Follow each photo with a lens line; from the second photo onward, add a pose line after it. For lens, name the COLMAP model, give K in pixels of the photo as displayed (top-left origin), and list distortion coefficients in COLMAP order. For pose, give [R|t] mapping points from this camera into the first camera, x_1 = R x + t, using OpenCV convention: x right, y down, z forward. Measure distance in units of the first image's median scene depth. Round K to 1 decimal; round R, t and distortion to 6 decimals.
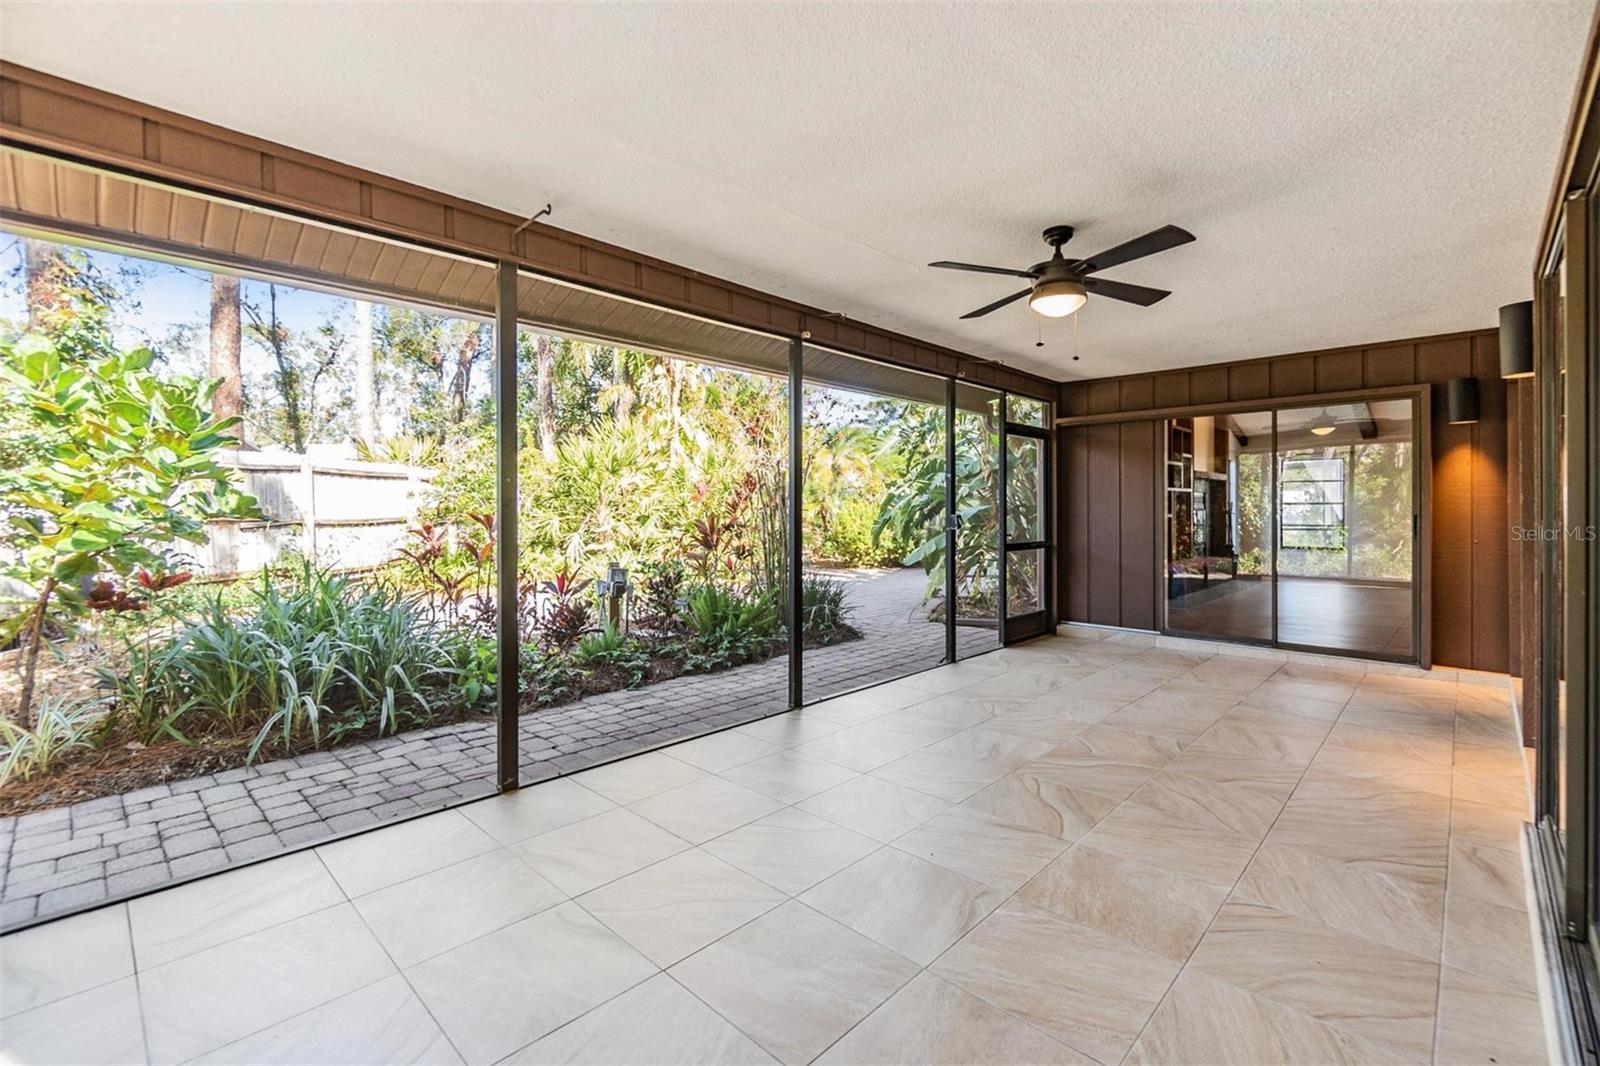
lens RADIAL K [[701.1, 0, 794.8], [0, 701.1, 519.8], [0, 0, 1]] dist [-0.005078, 0.000581]
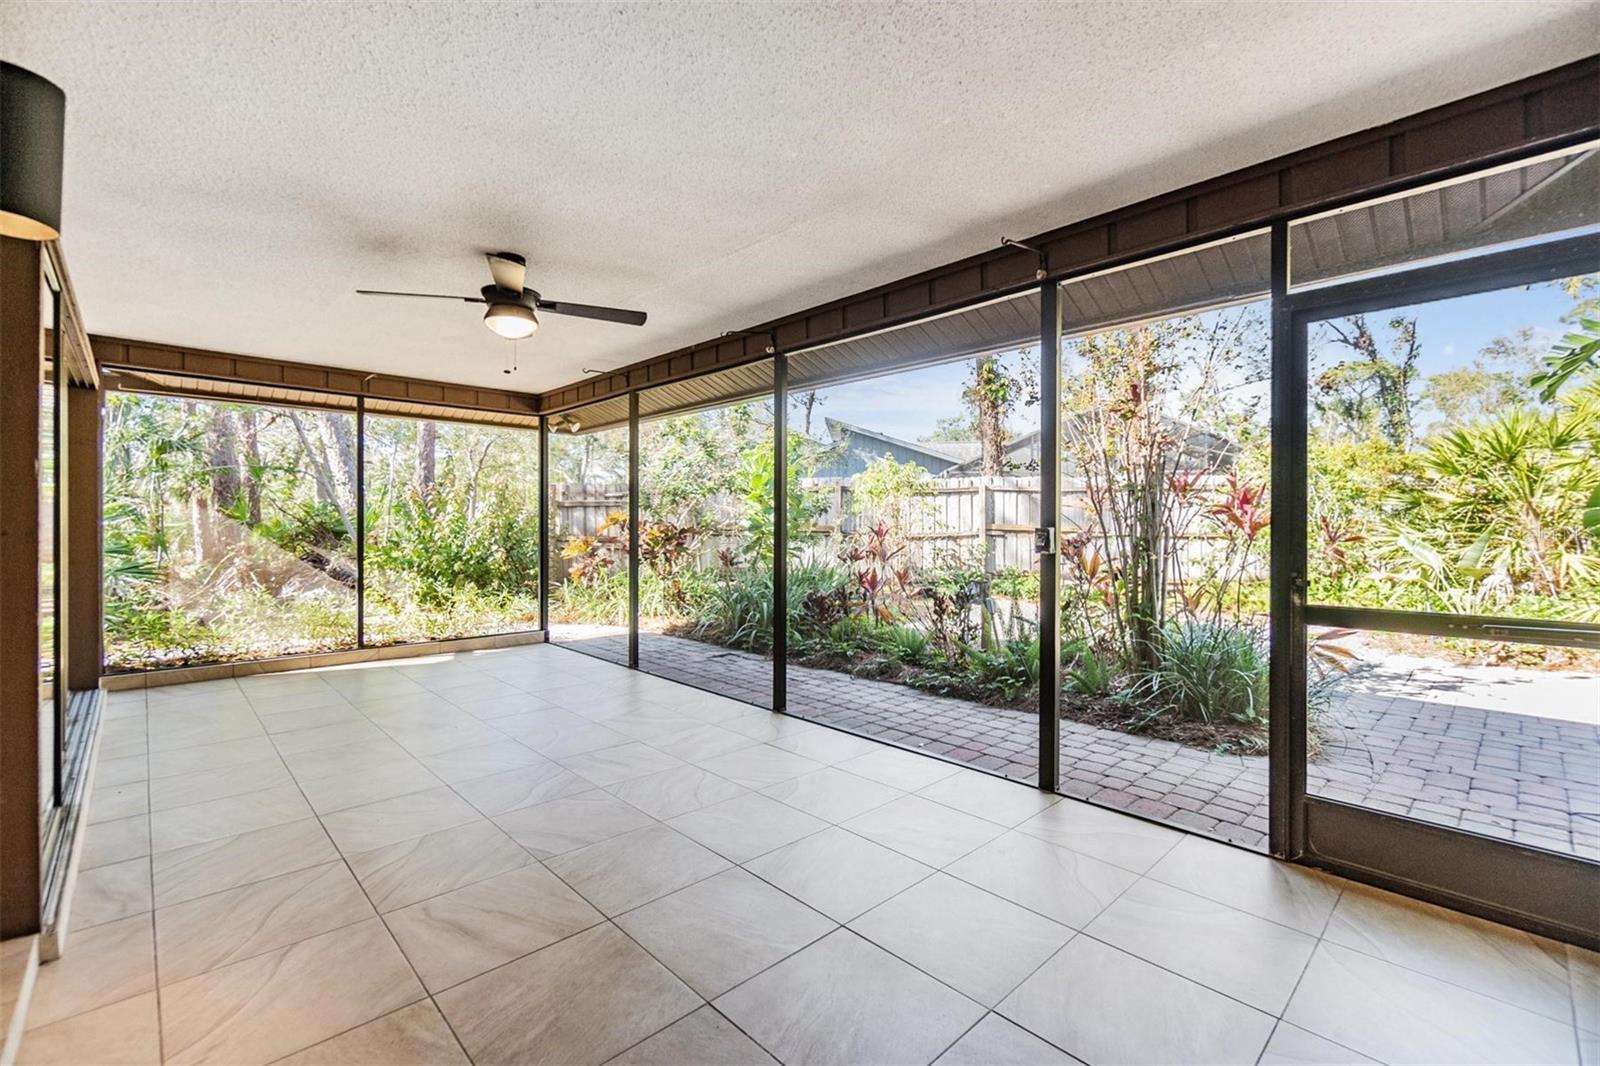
lens RADIAL K [[701.1, 0, 807.0], [0, 701.1, 527.1], [0, 0, 1]] dist [-0.005078, 0.000581]
pose [[-0.041517, 0.001015, -0.999137, 0.764007], [-0.012402, 0.999922, 0.001532, -0.004746], [0.999061, 0.012455, -0.041501, 0.796068]]
